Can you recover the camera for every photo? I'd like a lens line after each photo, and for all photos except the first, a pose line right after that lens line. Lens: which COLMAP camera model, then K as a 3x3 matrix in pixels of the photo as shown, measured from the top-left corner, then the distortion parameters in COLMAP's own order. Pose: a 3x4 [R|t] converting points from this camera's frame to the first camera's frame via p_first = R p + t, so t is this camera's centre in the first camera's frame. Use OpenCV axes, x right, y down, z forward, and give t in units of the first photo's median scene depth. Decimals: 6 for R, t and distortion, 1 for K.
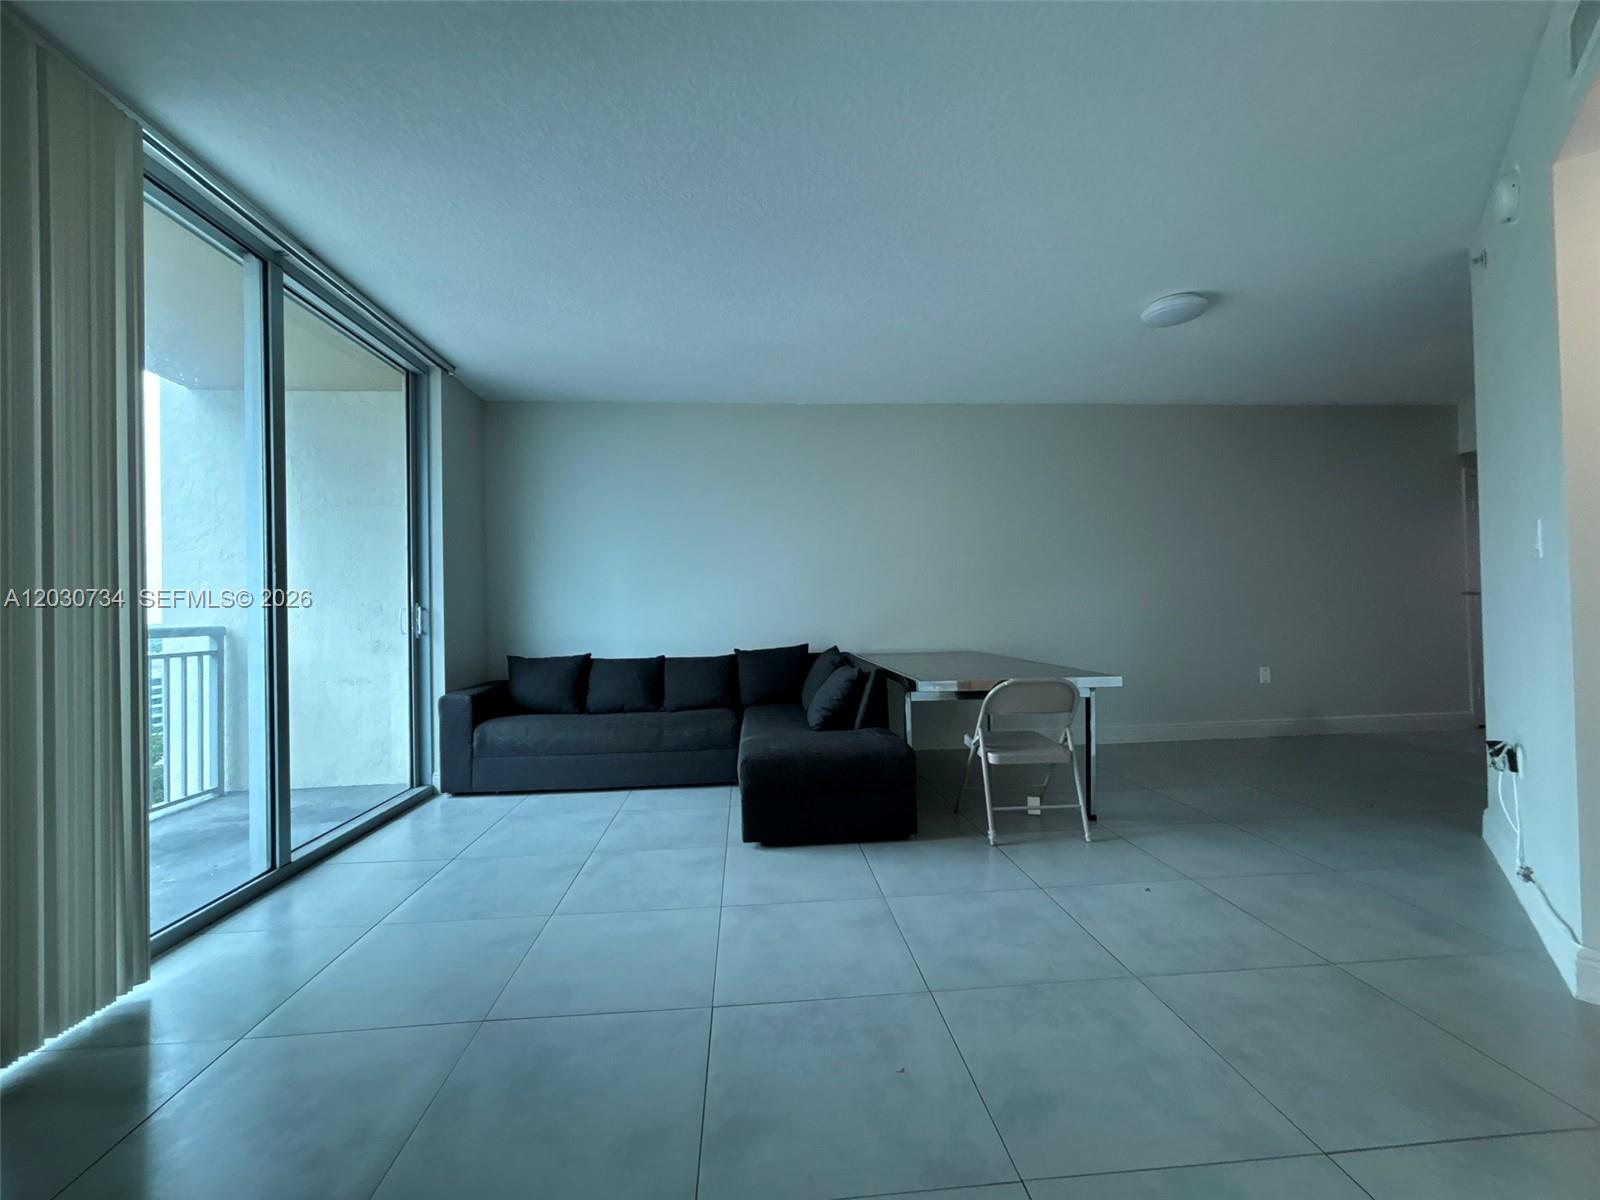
lens RADIAL K [[643.1, 0, 800.0], [0, 643.1, 600.0], [0, 0, 1]] dist [0.025188, -0.000183]
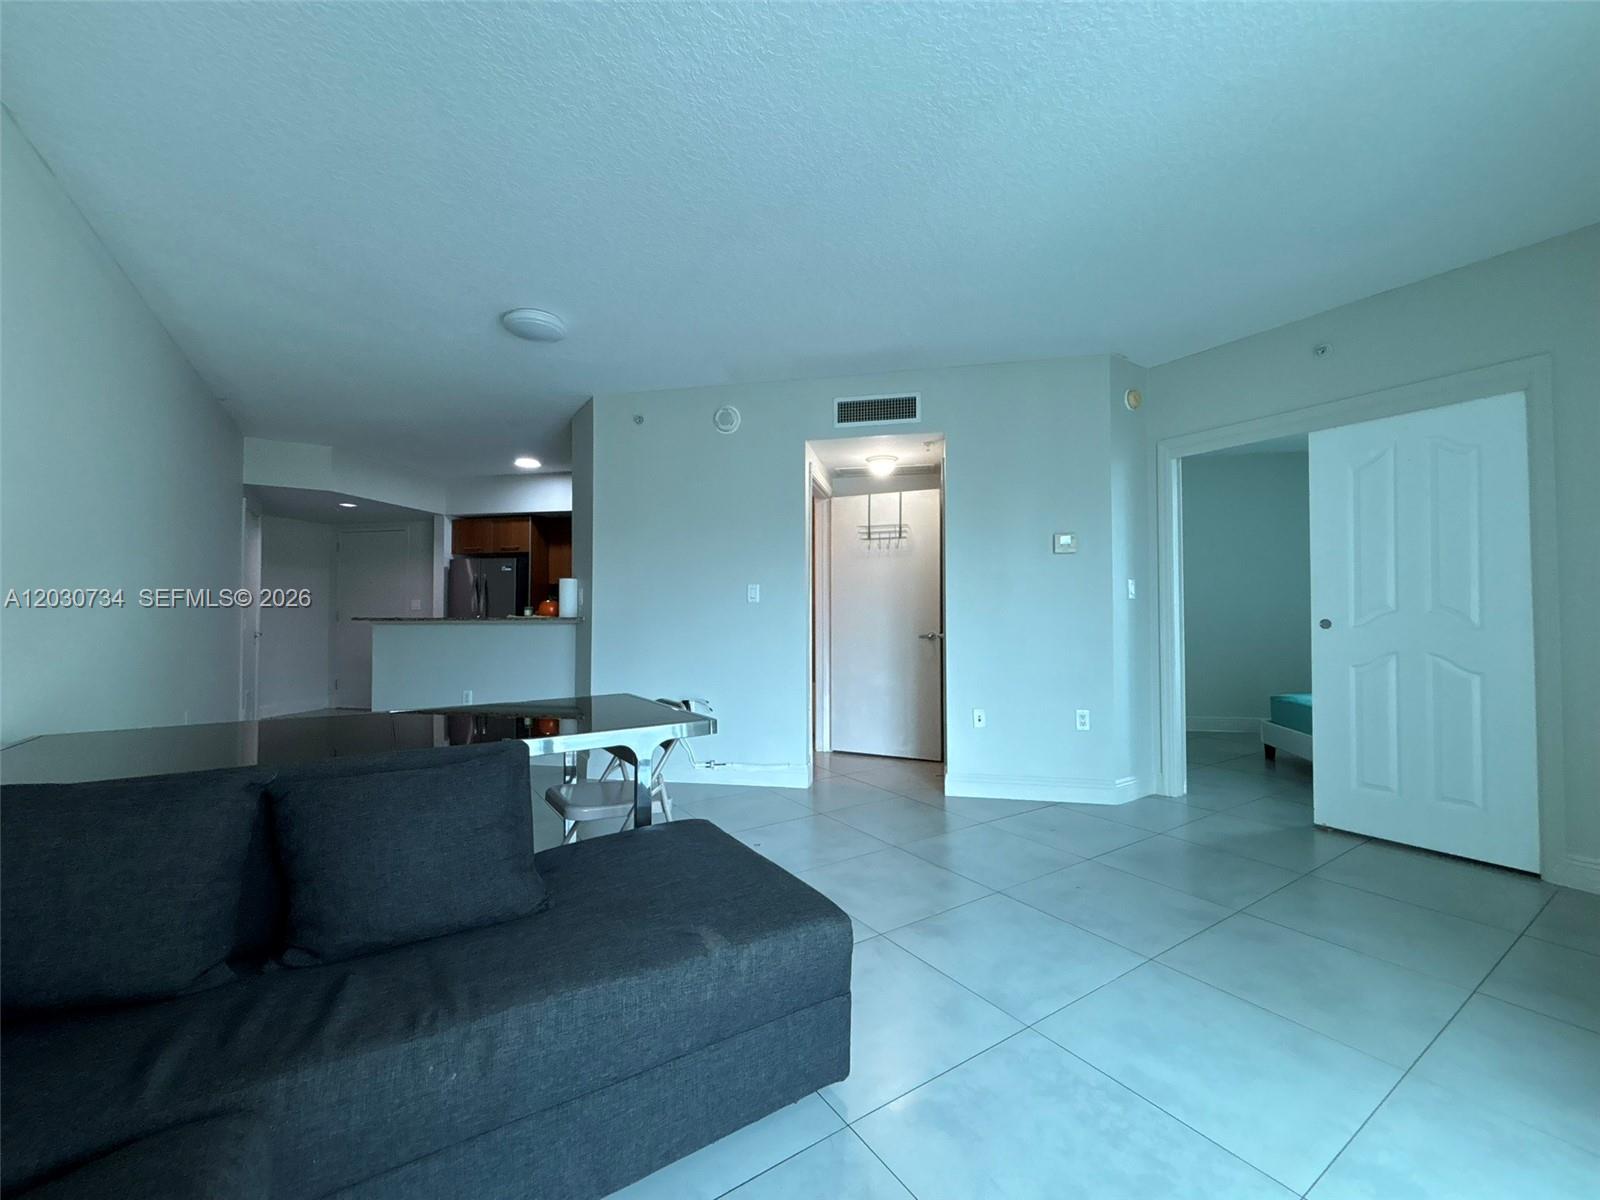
lens RADIAL K [[646.6, 0, 796.6], [0, 646.6, 600.5], [0, 0, 1]] dist [0.000488, -0.000010]
pose [[-0.476803, 0.044513, 0.877882, -0.398000], [0.001839, 0.998765, -0.049643, 0.017921], [-0.879008, -0.022056, -0.476296, 0.961420]]
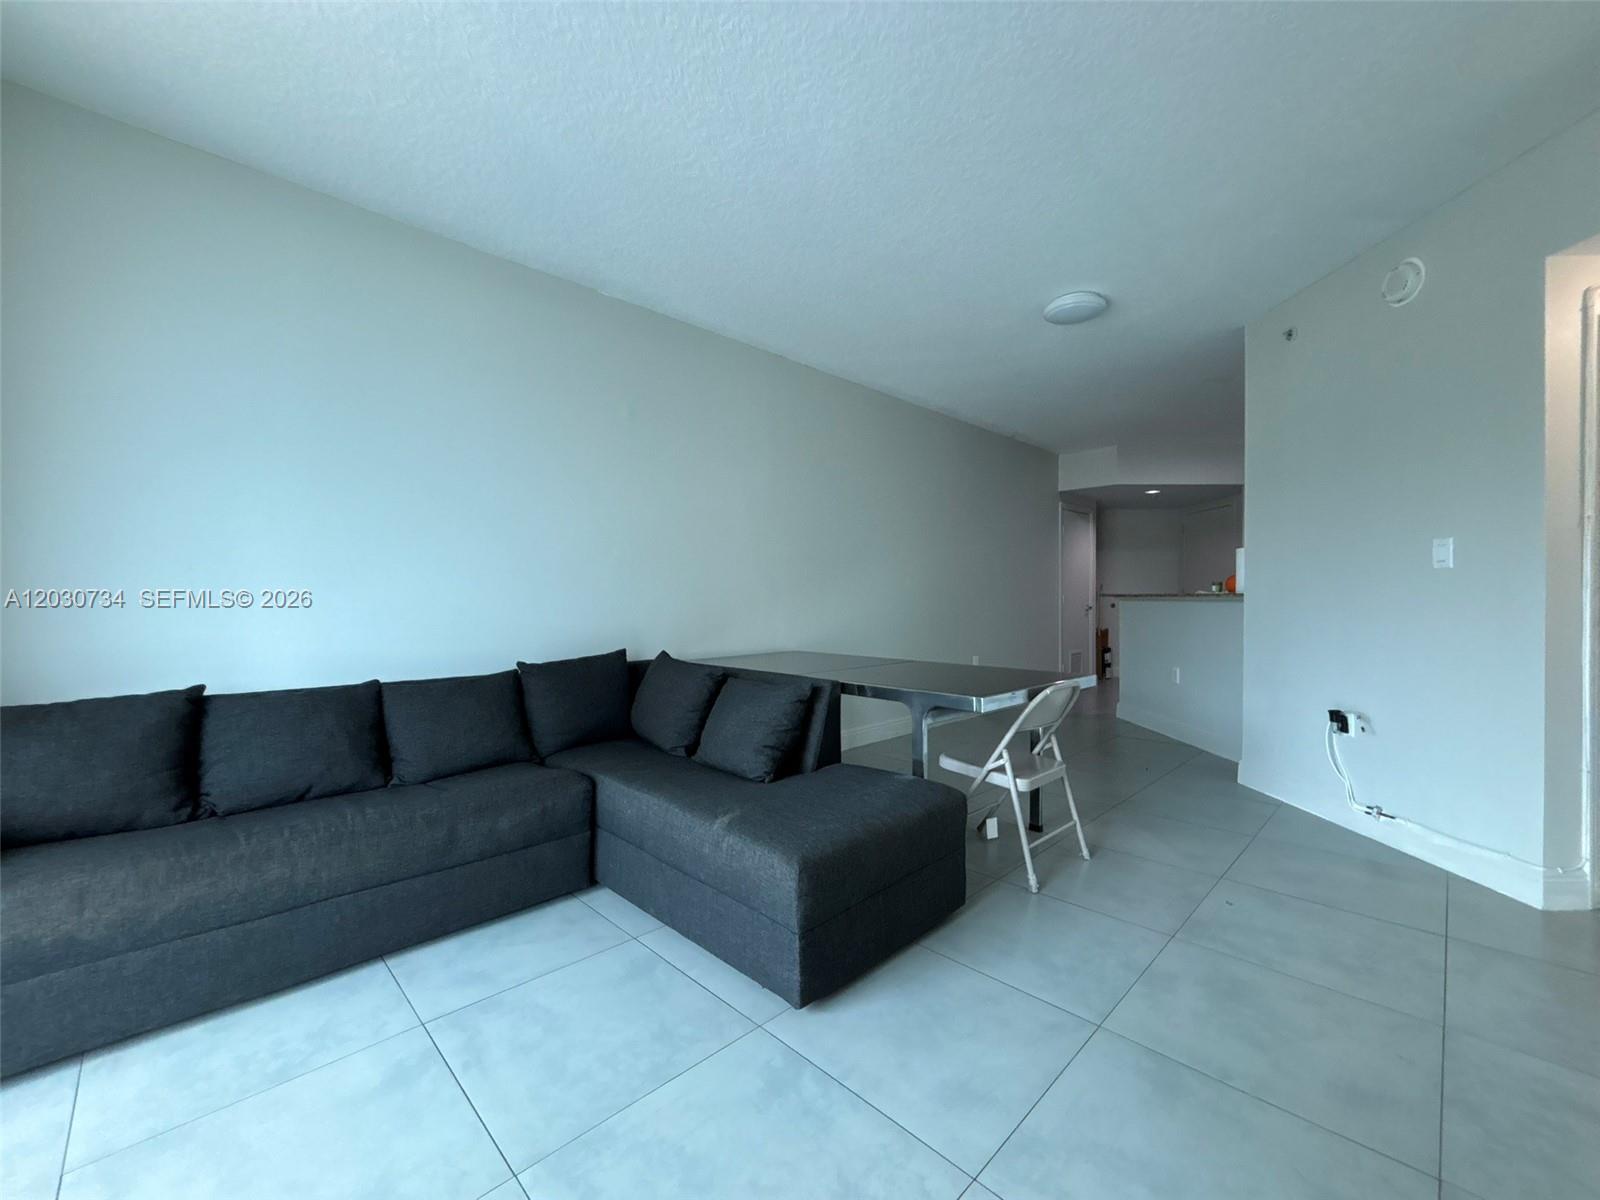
lens RADIAL K [[646.6, 0, 796.6], [0, 646.6, 600.5], [0, 0, 1]] dist [0.000488, -0.000010]
pose [[0.766585, 0.016420, 0.641932, -0.339058], [-0.023607, 0.999718, 0.002619, 0.013296], [-0.641708, -0.017162, 0.766757, 0.428951]]
